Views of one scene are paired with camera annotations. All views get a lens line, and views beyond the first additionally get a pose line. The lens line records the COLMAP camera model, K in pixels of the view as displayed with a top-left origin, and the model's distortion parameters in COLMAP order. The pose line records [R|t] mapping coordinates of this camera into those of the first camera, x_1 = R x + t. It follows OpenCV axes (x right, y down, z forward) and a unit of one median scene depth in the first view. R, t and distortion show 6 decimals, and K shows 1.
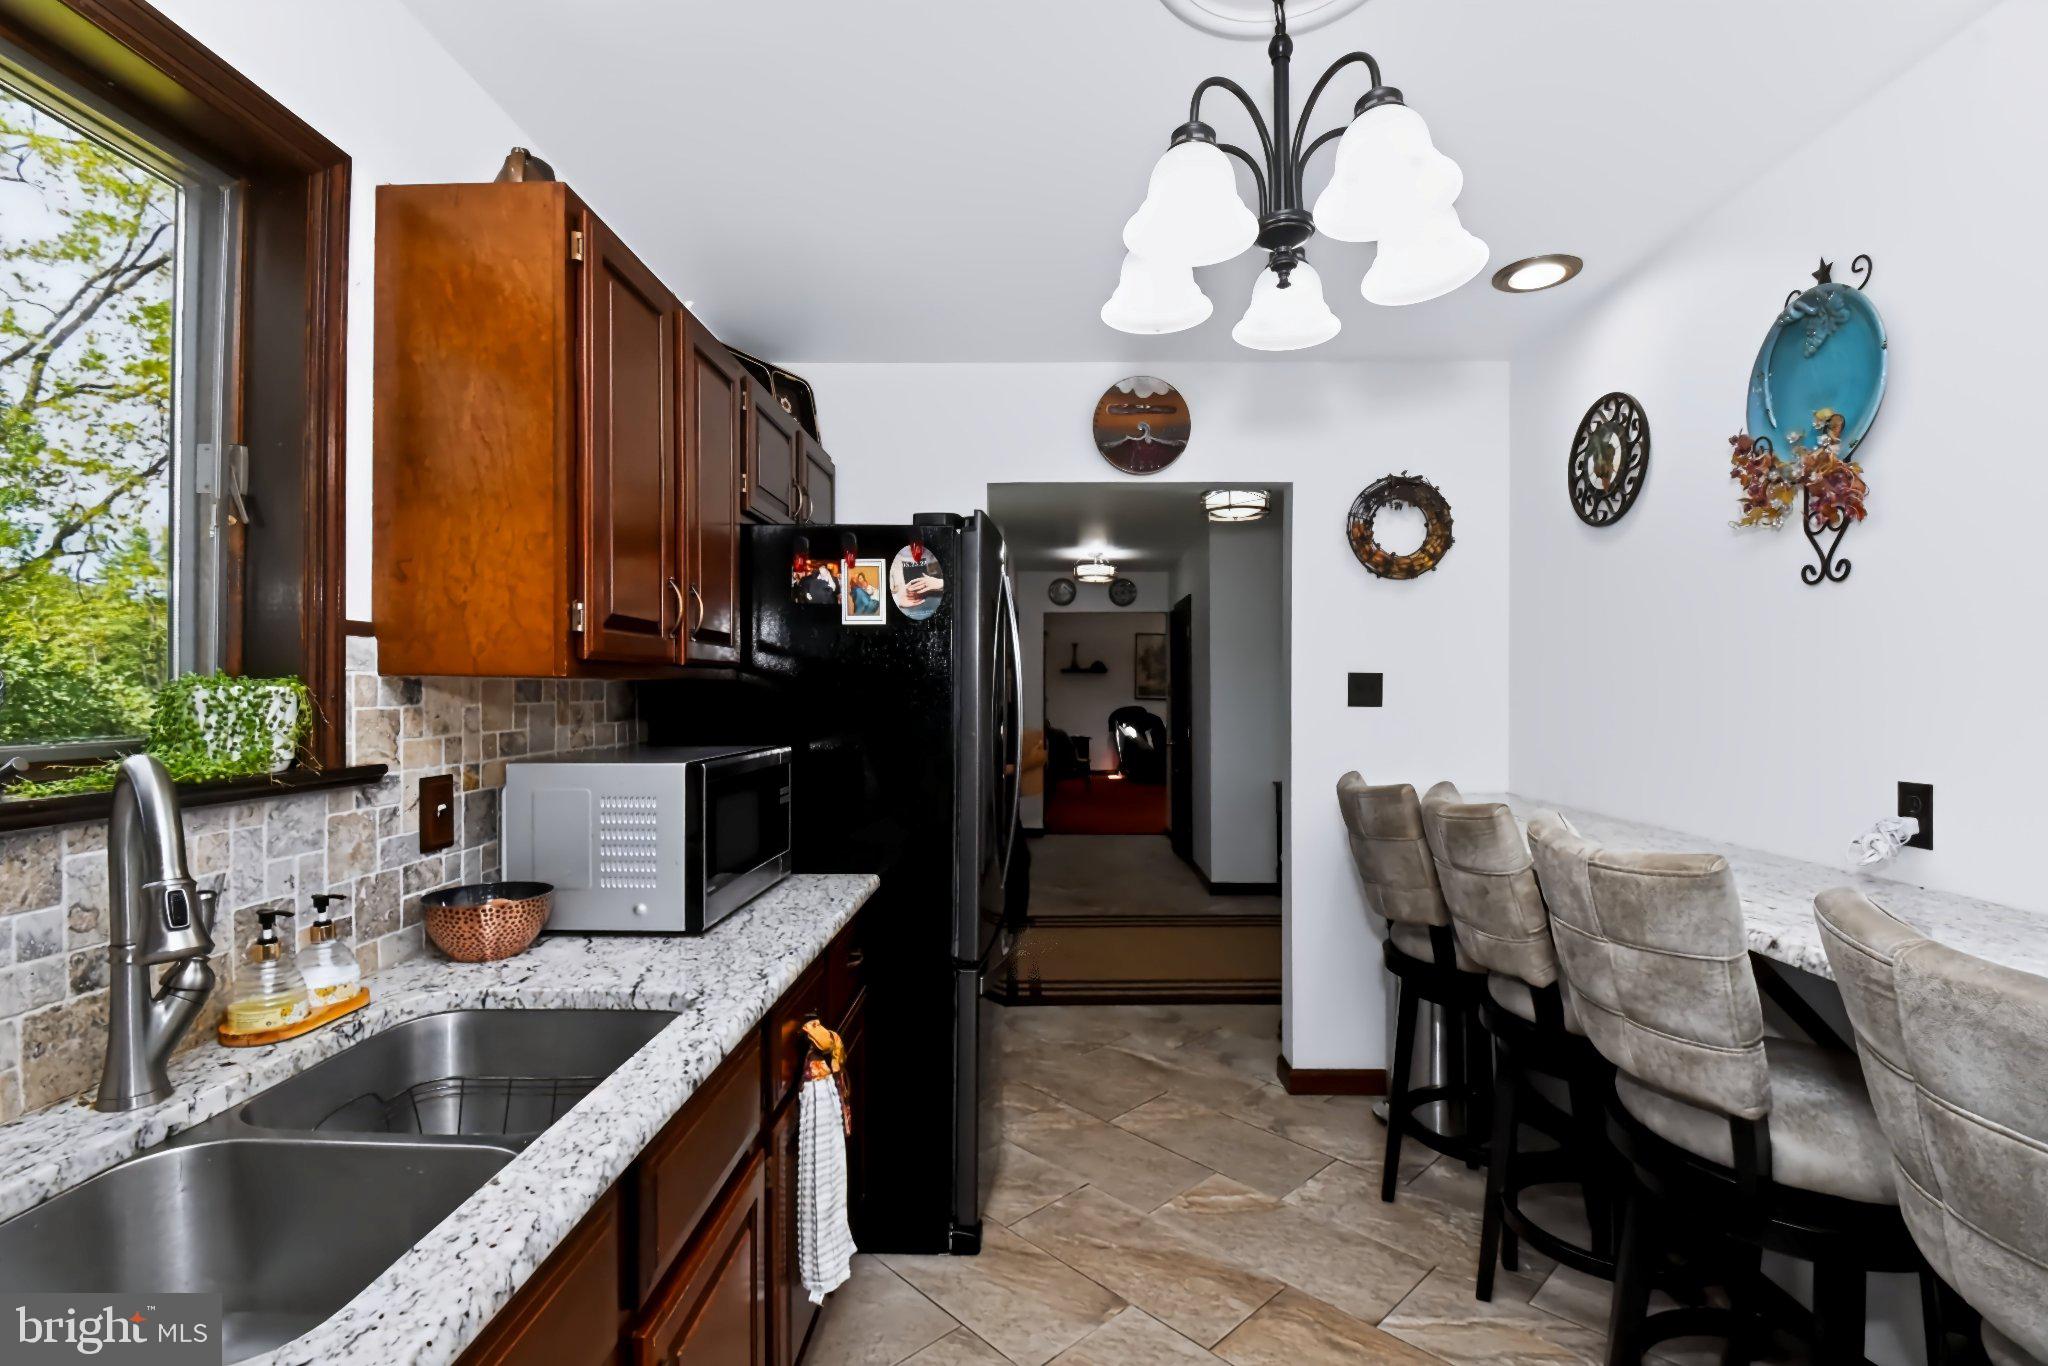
lens RADIAL K [[916.4, 0, 1026.8], [0, 916.4, 694.8], [0, 0, 1]] dist [-0.003558, -0.001088]
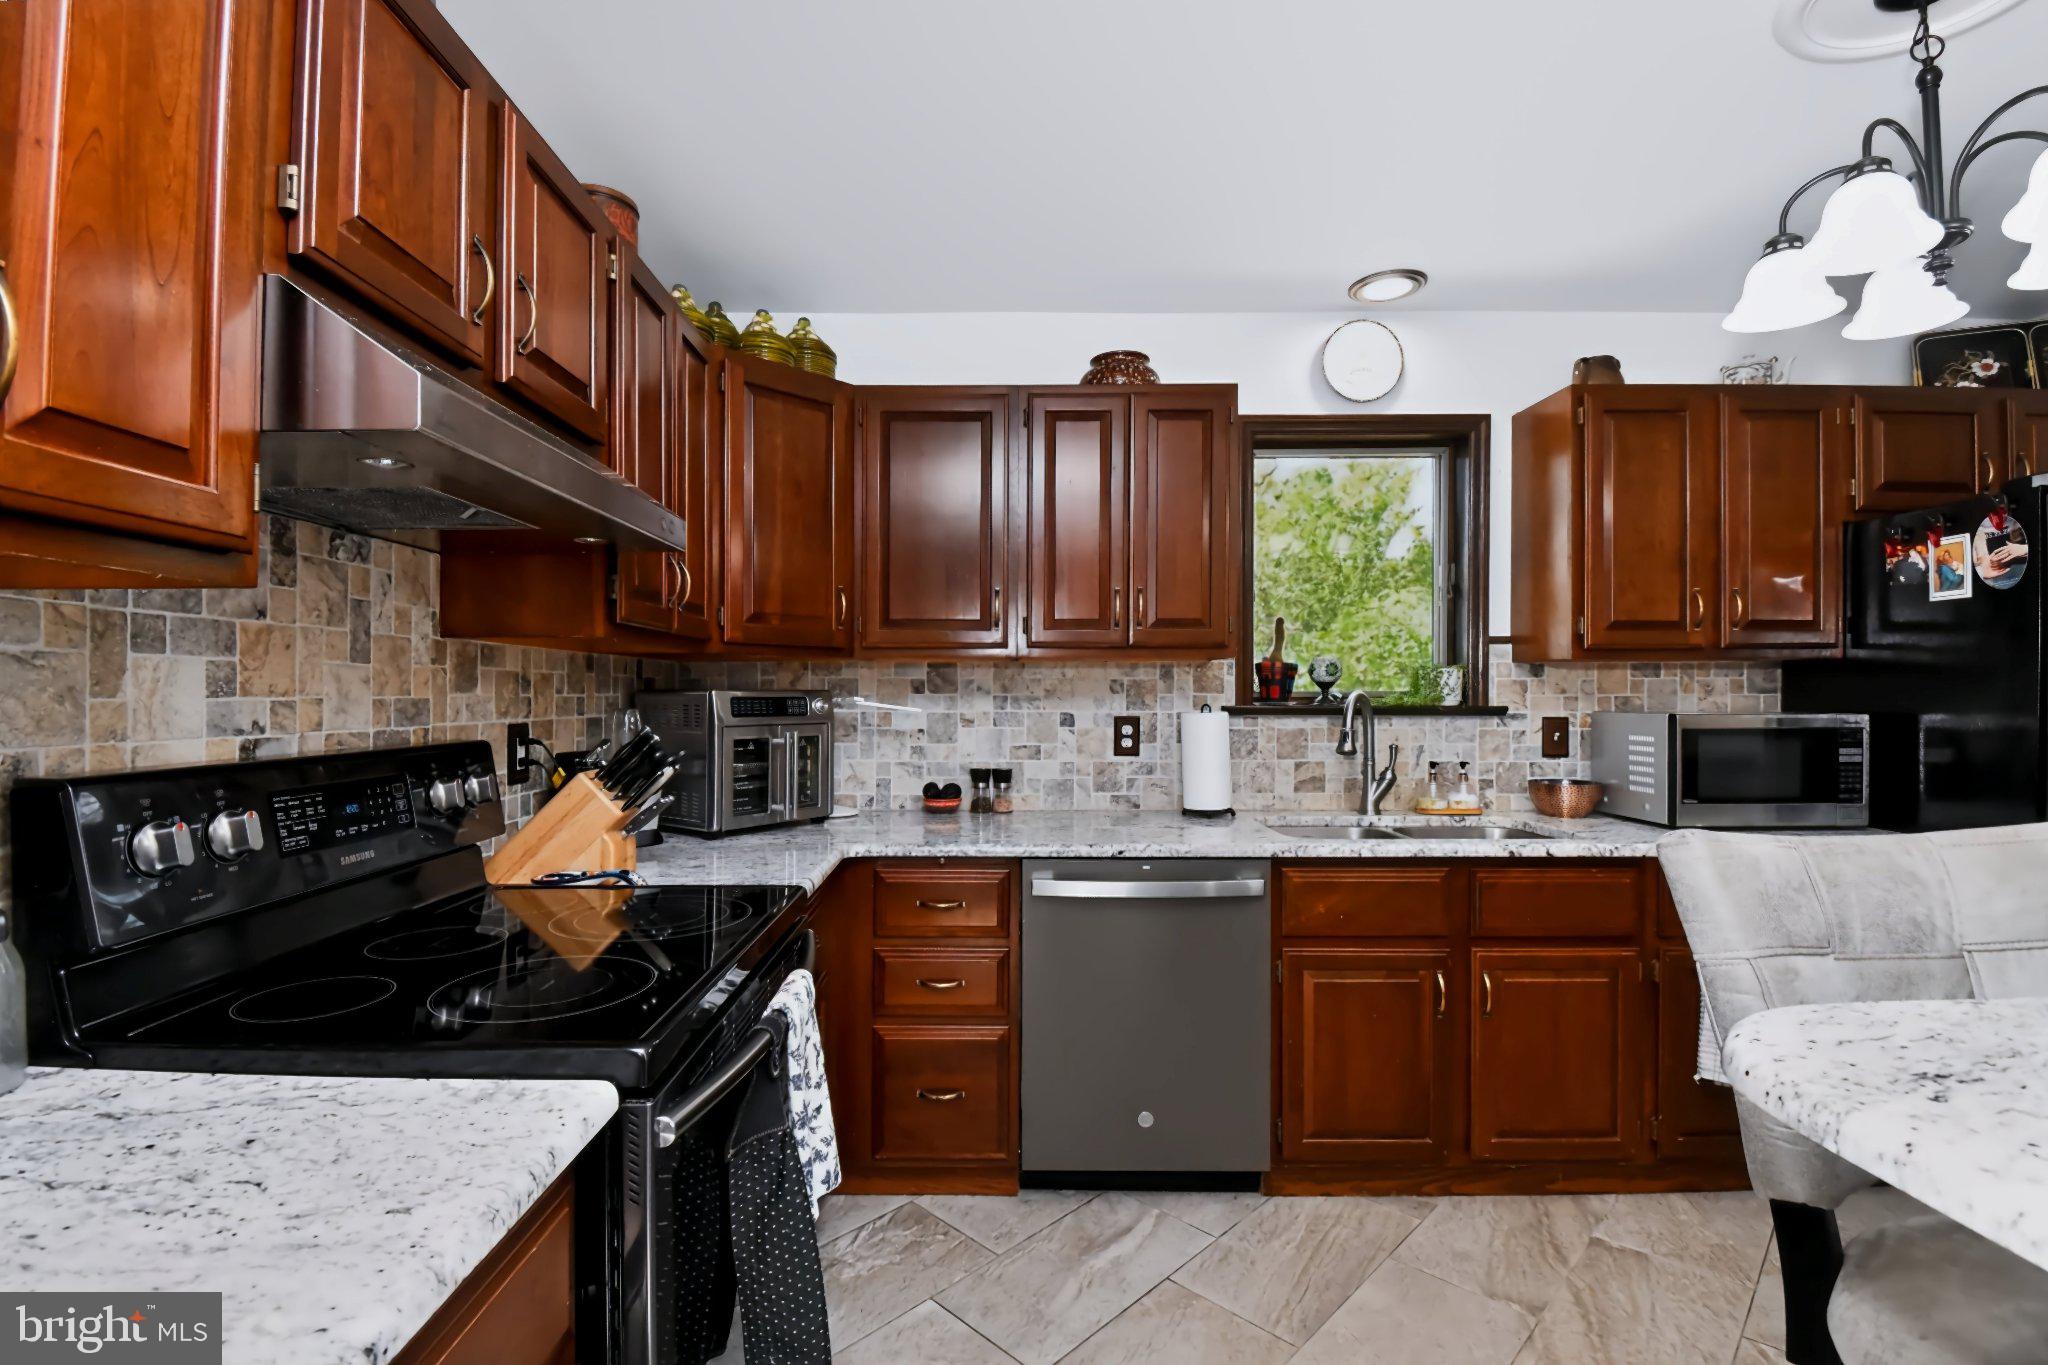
lens RADIAL K [[916.4, 0, 1019.5], [0, 916.4, 682.3], [0, 0, 1]] dist [-0.003558, -0.001088]
pose [[0.035618, -0.012505, -0.999287, 1.127643], [-0.002707, 0.999917, -0.012609, 0.045756], [0.999362, 0.003154, 0.035581, -0.126514]]
